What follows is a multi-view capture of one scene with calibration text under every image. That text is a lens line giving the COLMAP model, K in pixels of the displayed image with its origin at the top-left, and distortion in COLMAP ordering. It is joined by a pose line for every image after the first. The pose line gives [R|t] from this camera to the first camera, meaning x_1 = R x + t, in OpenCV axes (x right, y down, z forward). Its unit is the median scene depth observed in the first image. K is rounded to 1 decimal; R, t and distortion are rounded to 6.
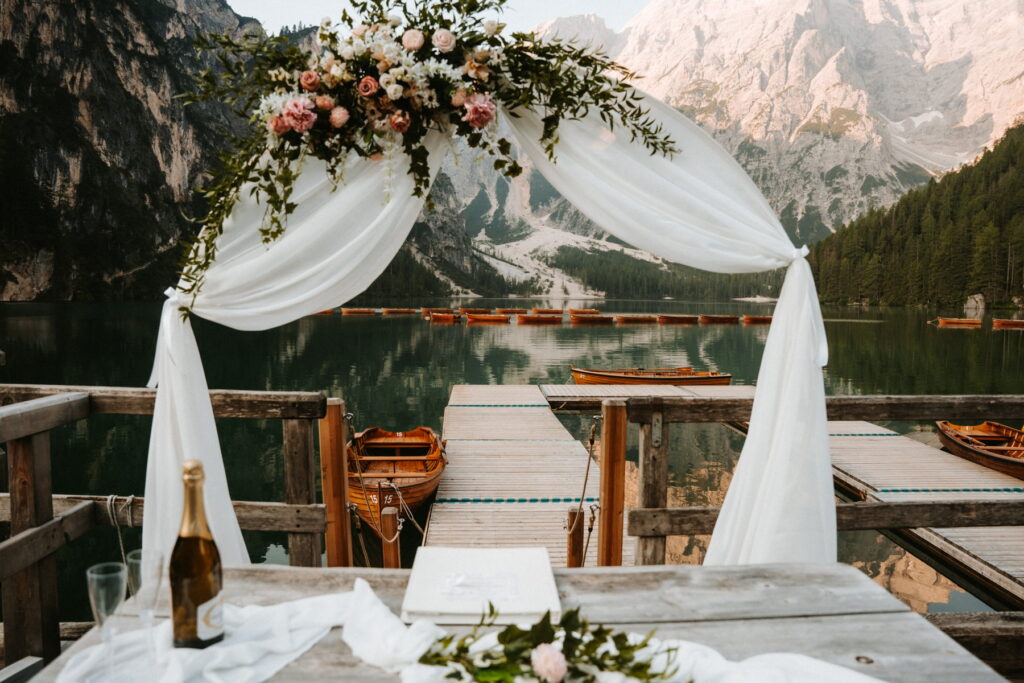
lens RADIAL K [[732.4, 0, 519.0], [0, 732.4, 345.1], [0, 0, 1]] dist [-0.167234, 0.102308]
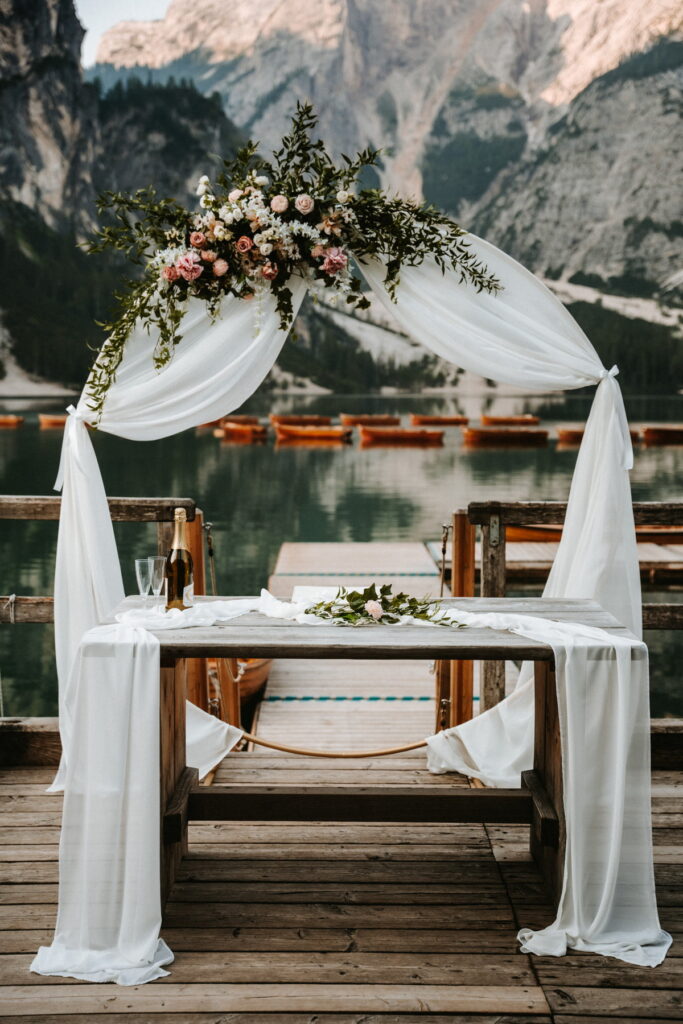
lens RADIAL K [[1380.4, 0, 341.6], [0, 1380.4, 499.5], [0, 0, 1]] dist [0.140116, 0.000000]
pose [[0.999070, -0.002351, -0.043061, 0.000269], [0.002842, 0.999932, 0.011328, 0.000236], [0.043032, -0.011440, 0.999008, -0.005500]]
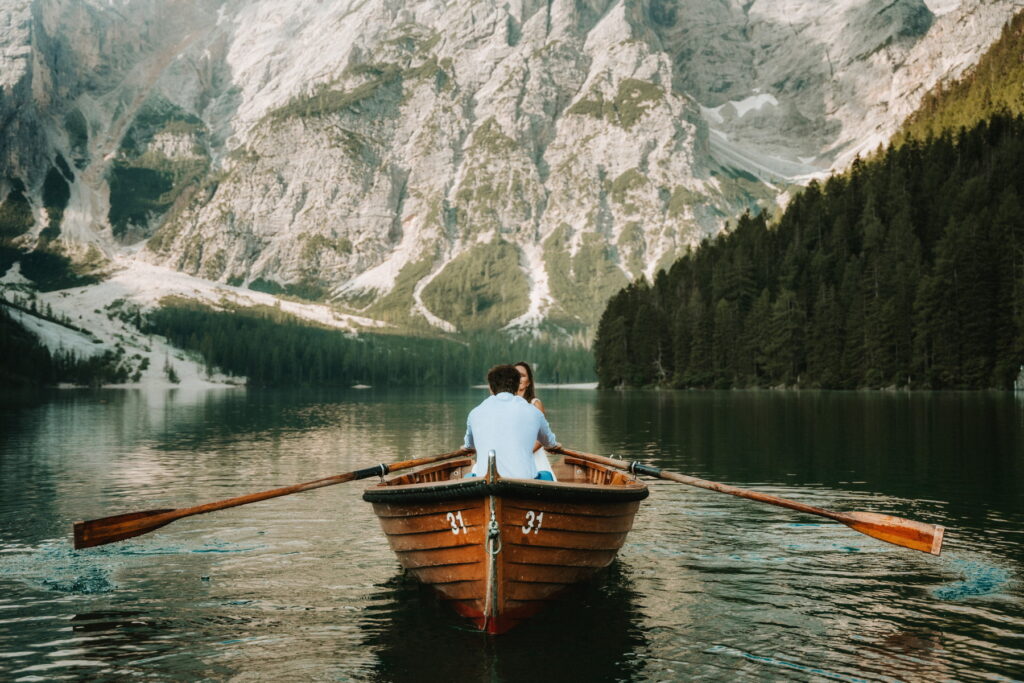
lens RADIAL K [[1217.0, 0, 533.0], [0, 1217.0, 351.8], [0, 0, 1]] dist [-0.000032, 0.000000]
pose [[0.940897, -0.000907, 0.338691, 0.020288], [0.032636, 0.995586, -0.087997, -0.007213], [-0.337116, 0.093850, 0.936774, 0.128172]]
